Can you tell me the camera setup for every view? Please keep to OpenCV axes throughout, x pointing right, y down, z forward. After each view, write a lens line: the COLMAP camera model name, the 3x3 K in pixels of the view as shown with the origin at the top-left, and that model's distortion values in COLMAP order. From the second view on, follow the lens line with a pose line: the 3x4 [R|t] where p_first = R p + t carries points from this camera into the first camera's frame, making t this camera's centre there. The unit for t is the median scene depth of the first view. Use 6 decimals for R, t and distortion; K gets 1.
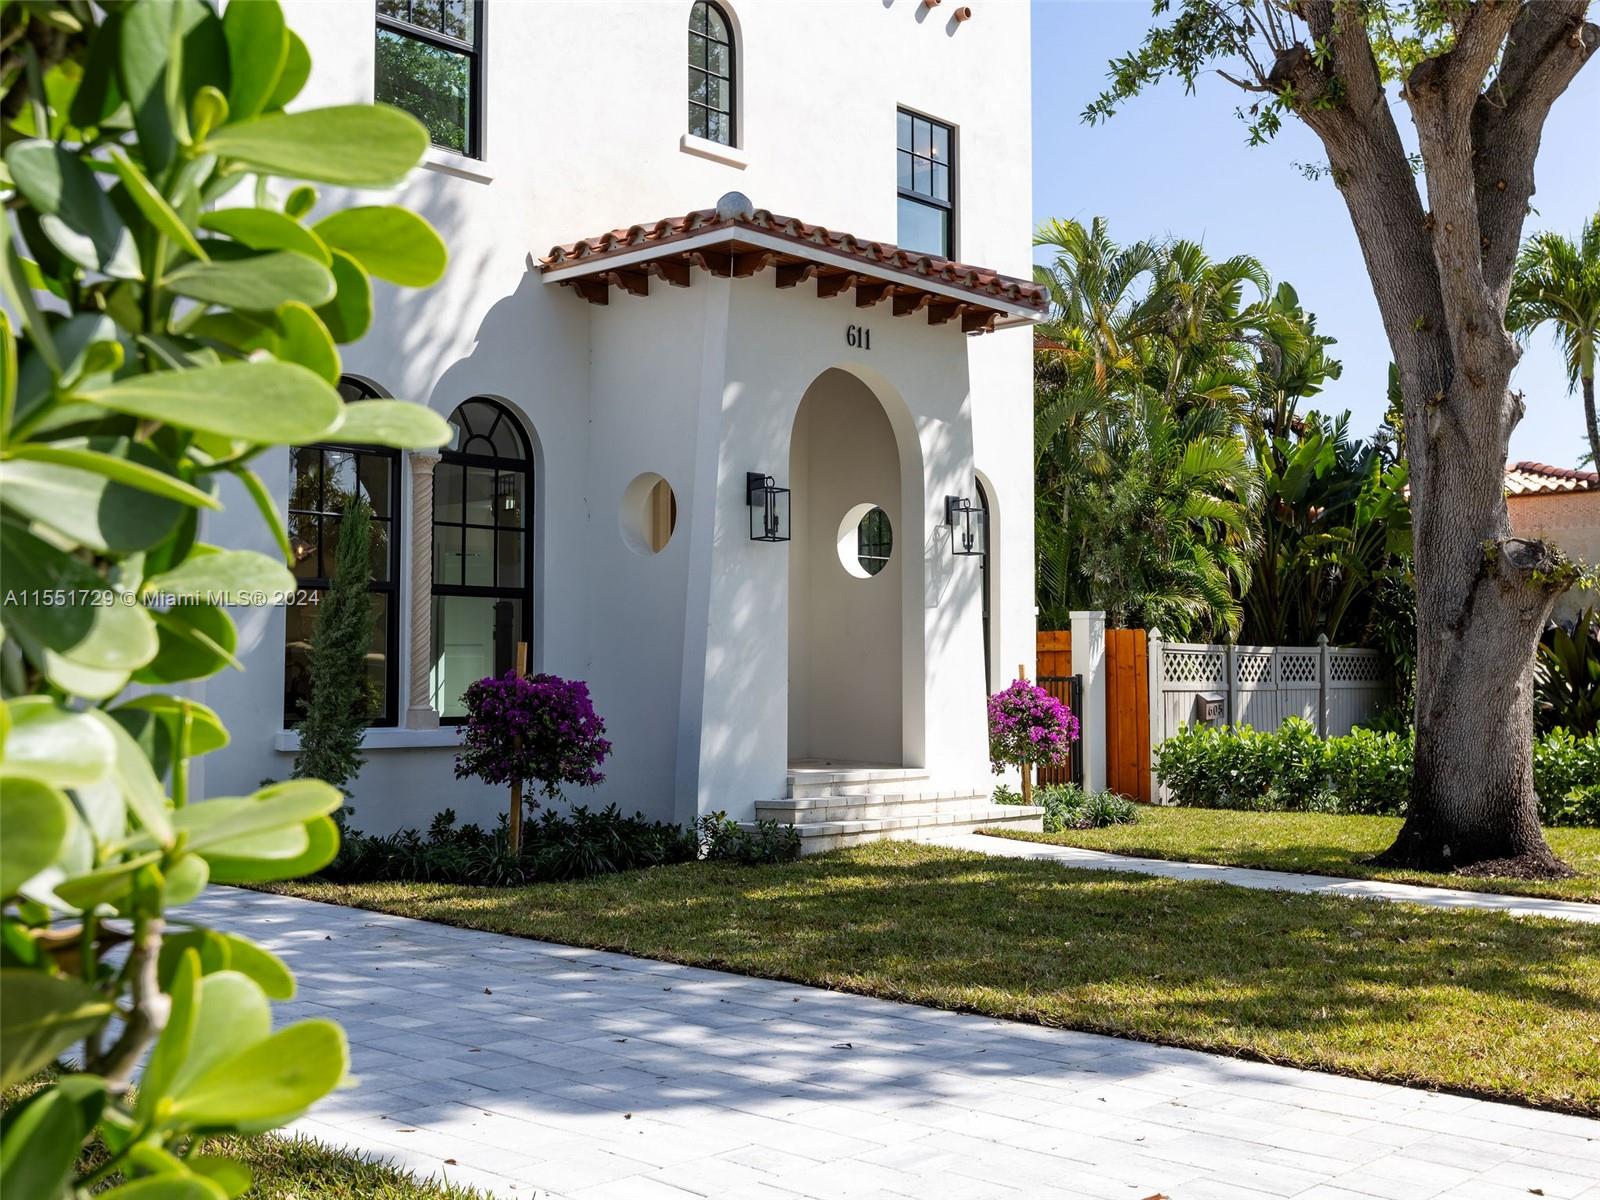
lens RADIAL K [[1756.1, 0, 814.0], [0, 1756.1, 596.5], [0, 0, 1]] dist [-0.013476, 0.000000]
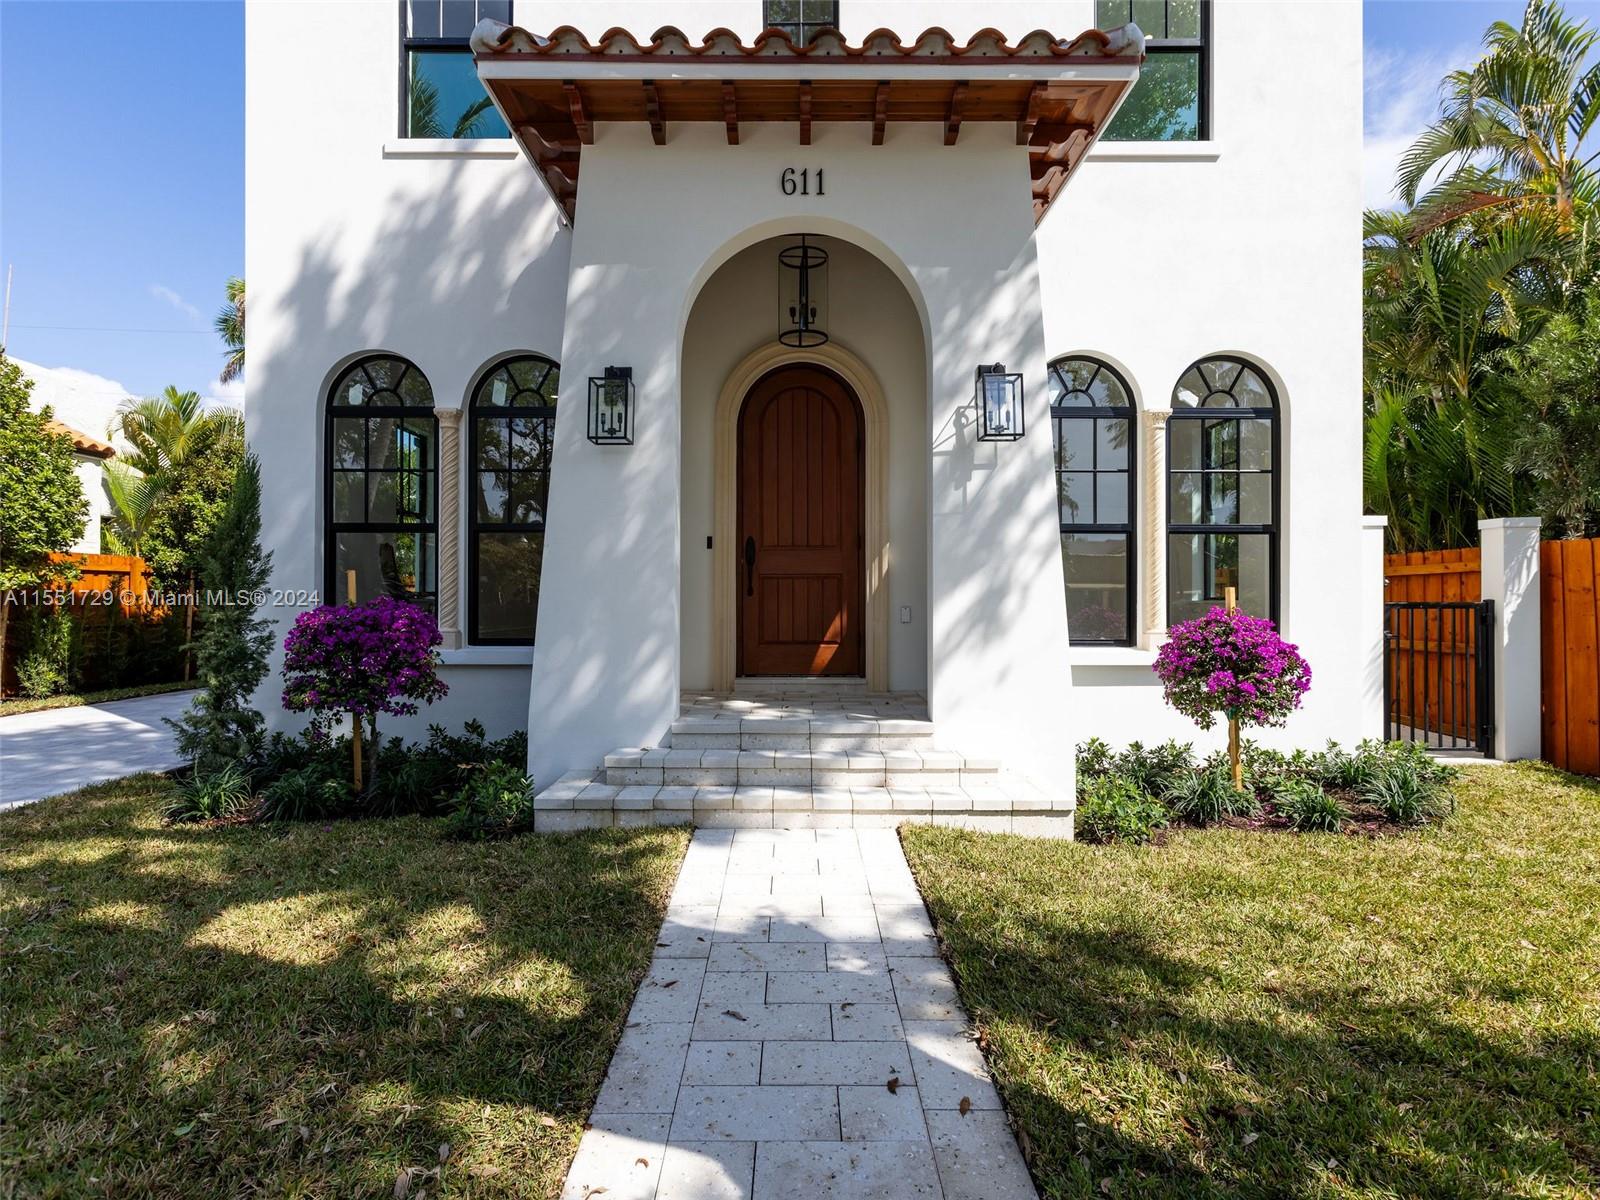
lens RADIAL K [[808.2, 0, 800.5], [0, 808.2, 596.8], [0, 0, 1]] dist [-0.000327, 0.001249]
pose [[0.670466, -0.003596, -0.741932, 0.301287], [0.034539, 0.999055, 0.026369, 0.032375], [0.741136, -0.043305, 0.669956, 0.750758]]
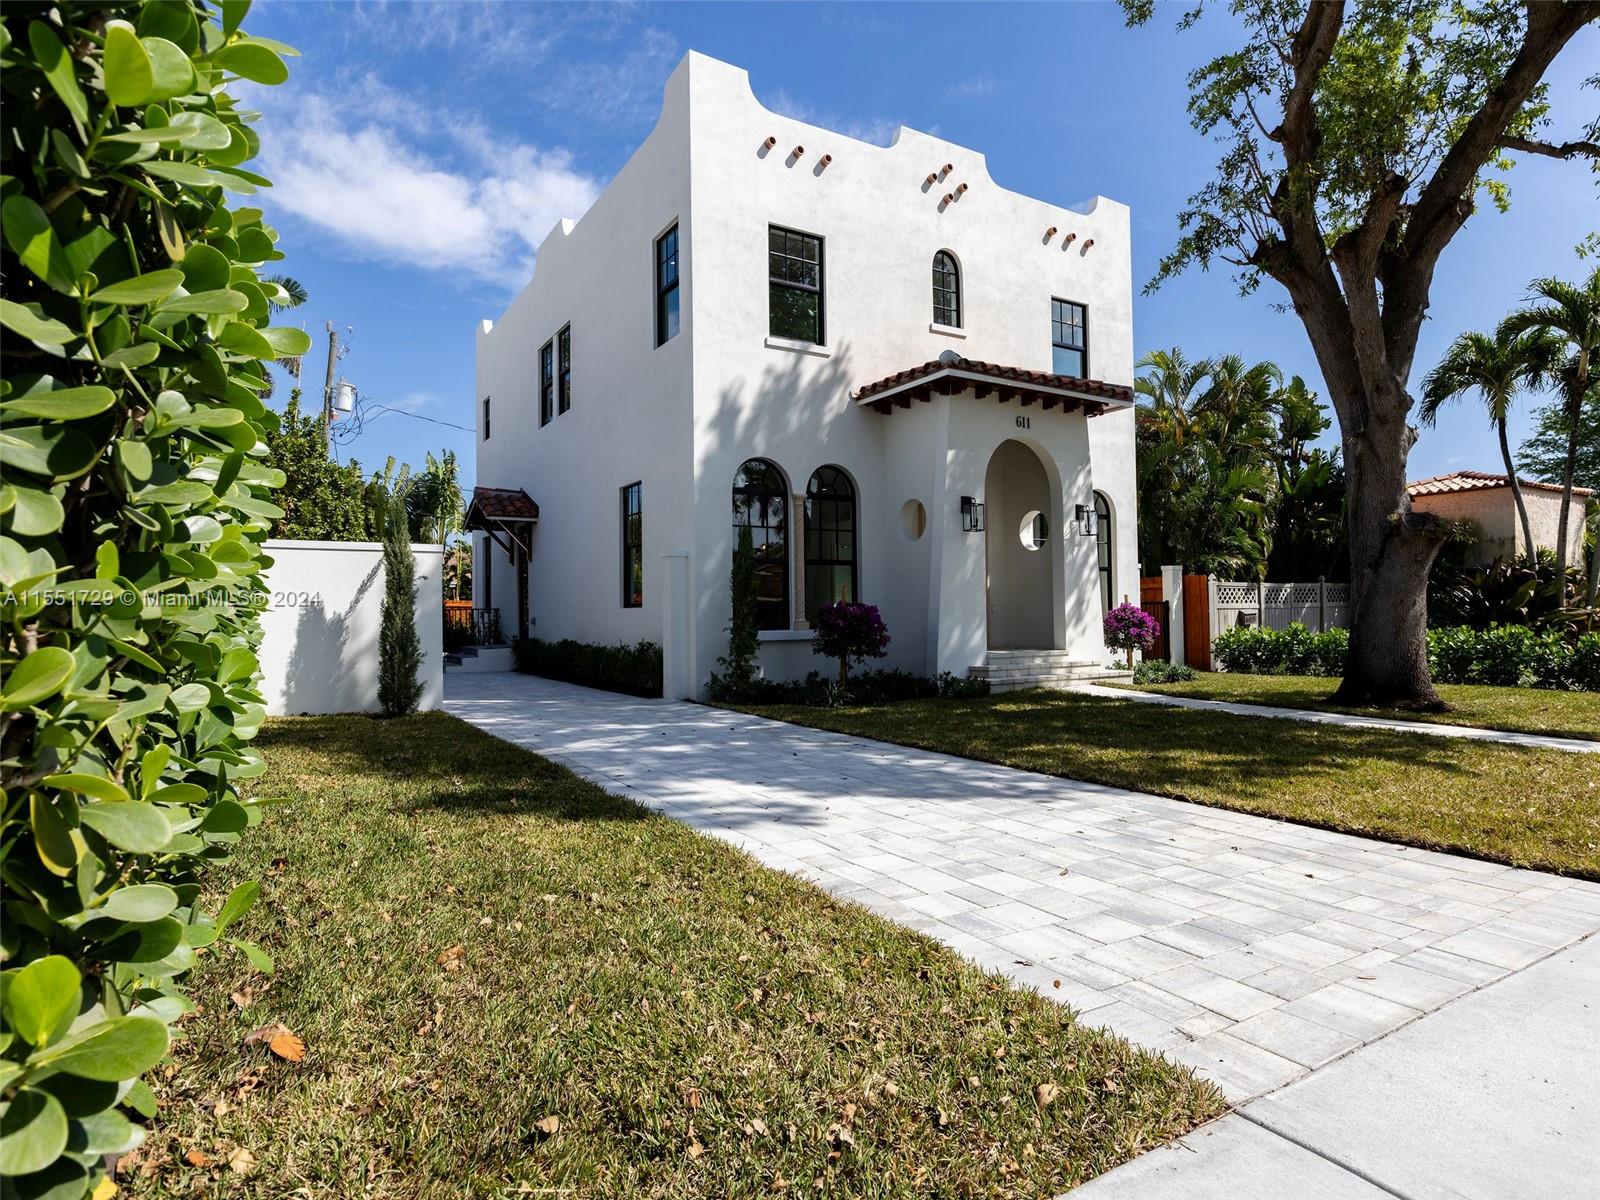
lens RADIAL K [[892.2, 0, 809.2], [0, 892.2, 596.7], [0, 0, 1]] dist [-0.002103, -0.001562]
pose [[0.963212, -0.019144, -0.268059, 0.058032], [0.027110, 0.999293, 0.026046, 0.008759], [0.267371, -0.032355, 0.963050, 0.008025]]
